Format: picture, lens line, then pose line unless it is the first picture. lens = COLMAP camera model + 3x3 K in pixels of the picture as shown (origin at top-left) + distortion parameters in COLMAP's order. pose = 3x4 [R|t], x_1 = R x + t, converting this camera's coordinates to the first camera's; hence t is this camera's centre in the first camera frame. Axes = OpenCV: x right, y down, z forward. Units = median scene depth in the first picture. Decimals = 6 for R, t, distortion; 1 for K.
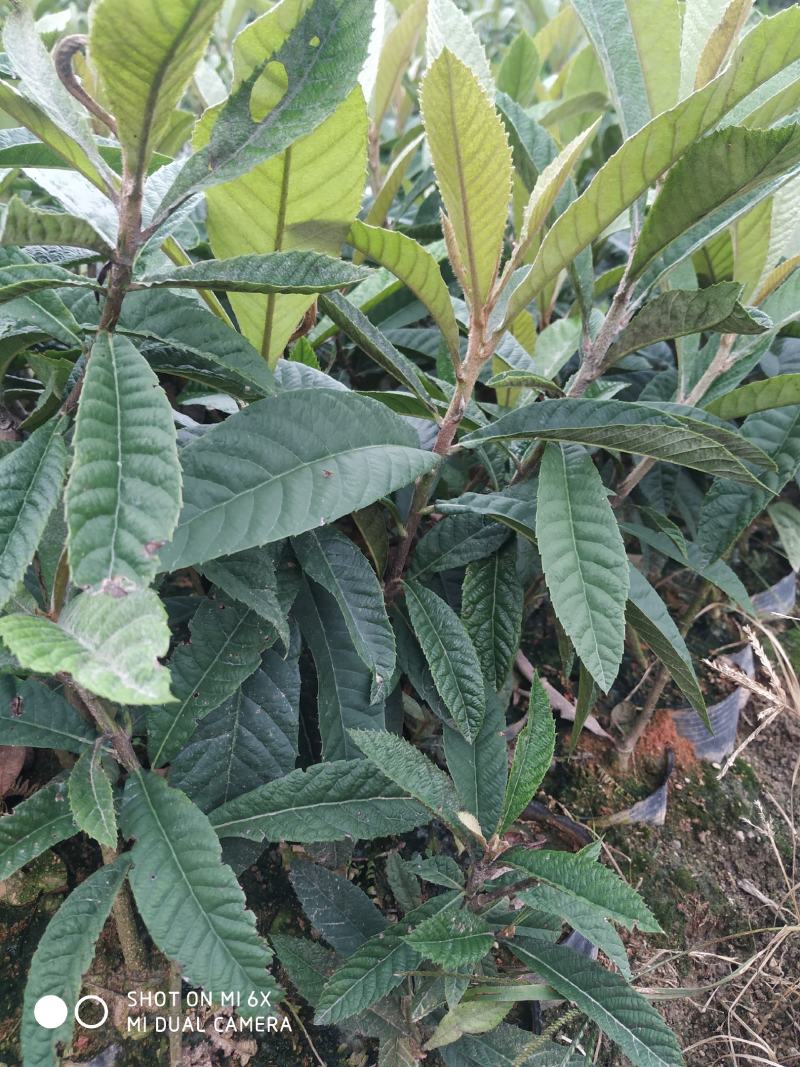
lens RADIAL K [[894.8, 0, 405.7], [0, 894.8, 533.4], [0, 0, 1]] dist [0.061686, -0.117514]
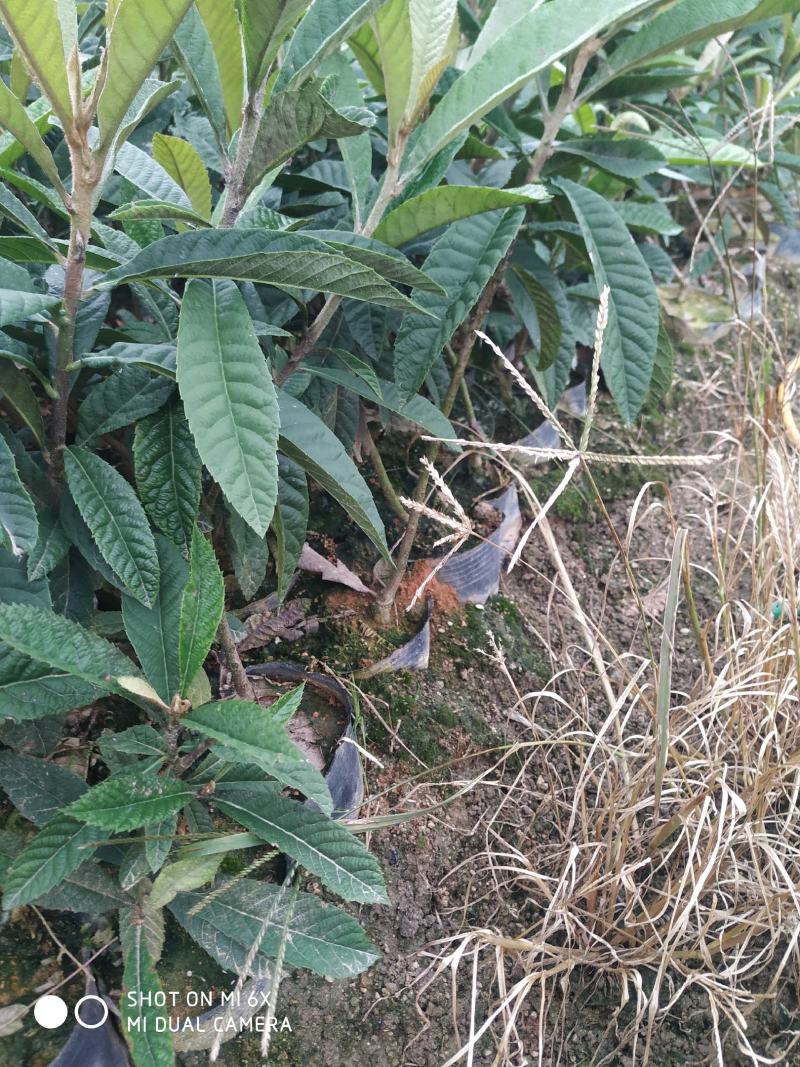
lens RADIAL K [[896.0, 0, 400.0], [0, 896.0, 533.5], [0, 0, 1]] dist [0.063973, -0.128122]
pose [[0.981996, -0.114270, 0.150418, 0.187901], [0.094477, 0.986637, 0.132743, 0.050405], [-0.163577, -0.116142, 0.979670, 0.026188]]
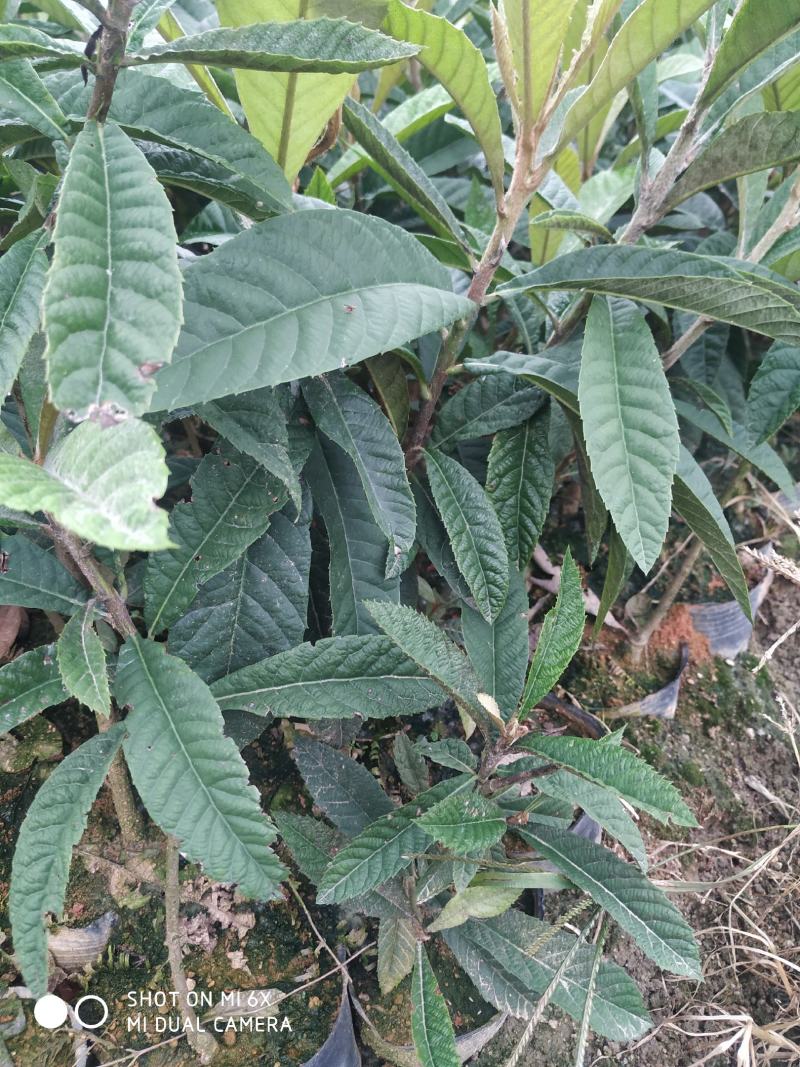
lens RADIAL K [[896.0, 0, 400.0], [0, 896.0, 533.5], [0, 0, 1]] dist [0.063973, -0.128122]
pose [[0.999274, 0.037706, -0.005468, -0.019185], [-0.036811, 0.992483, 0.116713, 0.033404], [0.009828, -0.116427, 0.993151, 0.079860]]
